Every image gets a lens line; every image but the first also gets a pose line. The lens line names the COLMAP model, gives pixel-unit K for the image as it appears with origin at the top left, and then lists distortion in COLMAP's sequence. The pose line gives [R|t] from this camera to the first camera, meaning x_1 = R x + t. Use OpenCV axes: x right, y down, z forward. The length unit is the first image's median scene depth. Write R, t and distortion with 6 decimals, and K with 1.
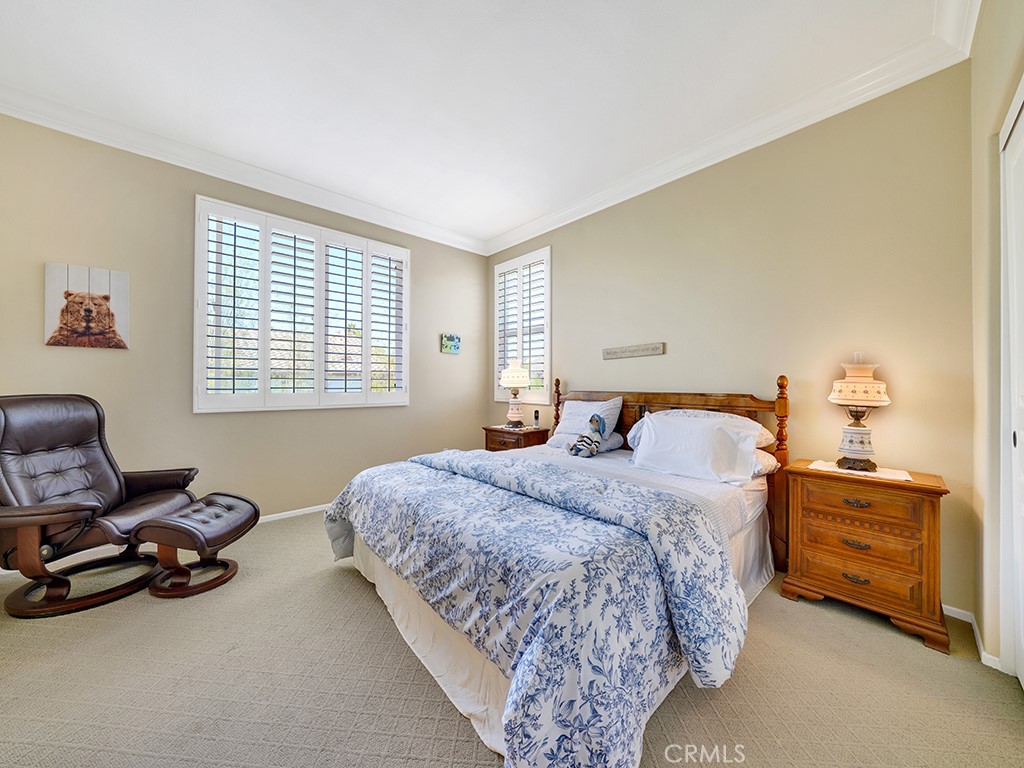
lens RADIAL K [[360.1, 0, 510.6], [0, 360.1, 383.0], [0, 0, 1]] dist [-0.019302, -0.000084]
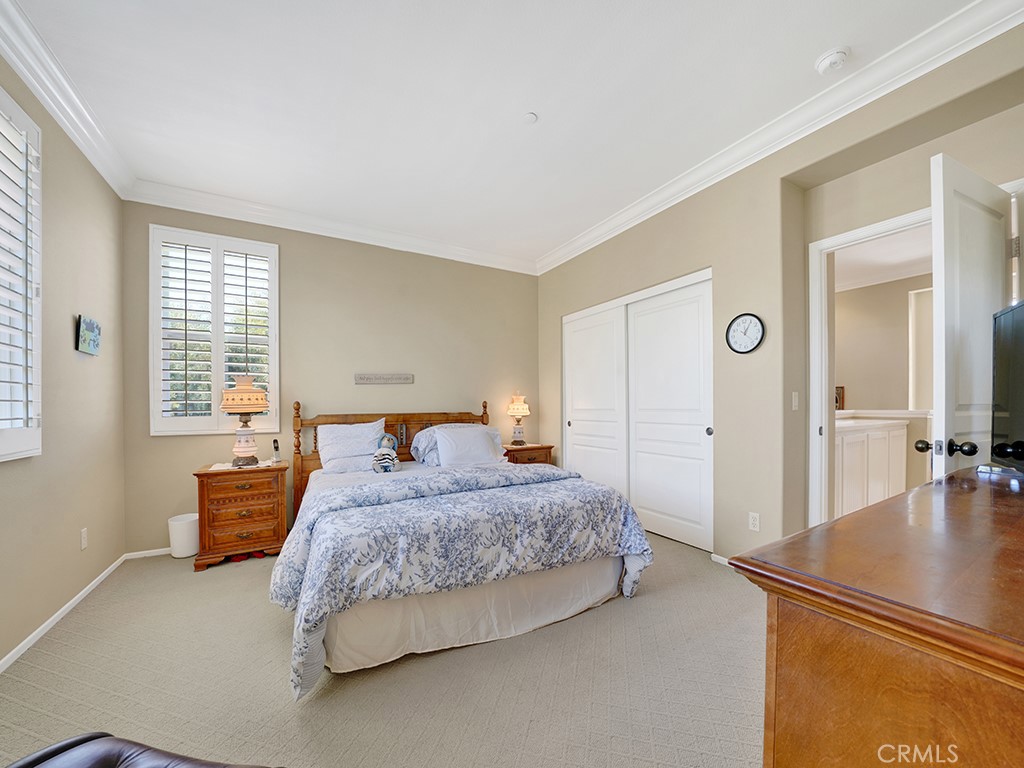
lens RADIAL K [[360.1, 0, 476.4], [0, 360.1, 408.6], [0, 0, 1]] dist [-0.019302, -0.000084]
pose [[0.272953, -0.012364, 0.961948, -0.813075], [0.005600, 0.999921, 0.011263, -0.003364], [-0.962011, 0.002312, 0.273001, 0.447126]]
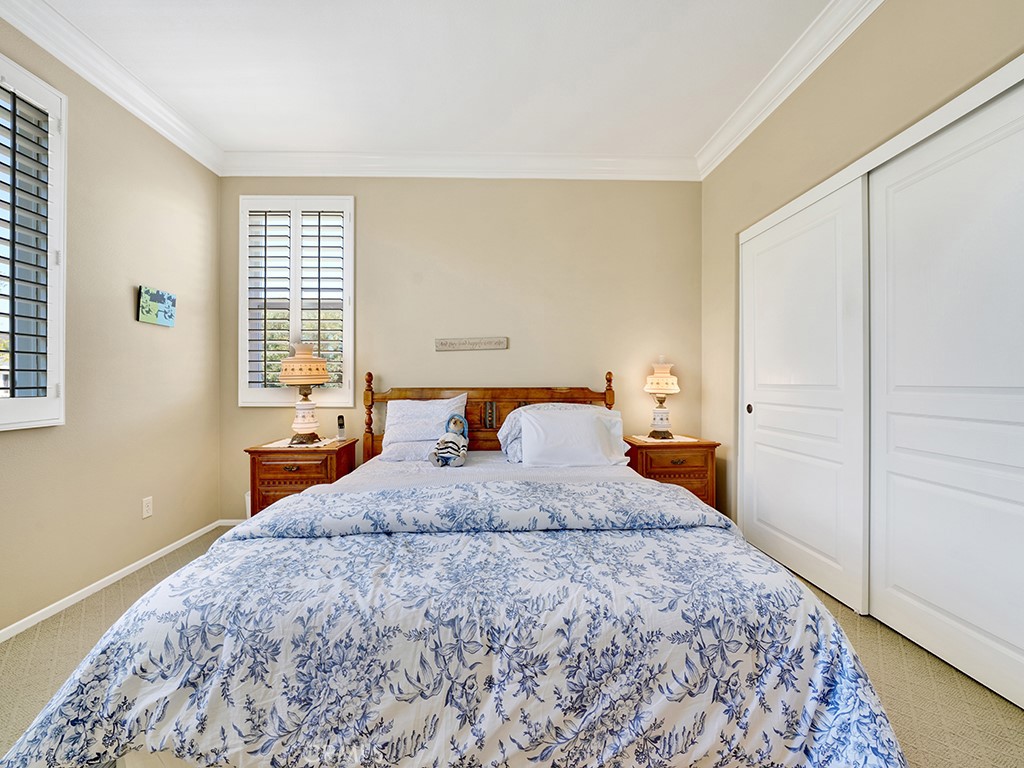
lens RADIAL K [[360.1, 0, 509.1], [0, 360.1, 382.8], [0, 0, 1]] dist [-0.019302, -0.000084]
pose [[0.647742, -0.011376, 0.761775, -0.355729], [0.001380, 0.999904, 0.013758, -0.000250], [-0.761859, -0.007860, 0.647696, 0.365595]]
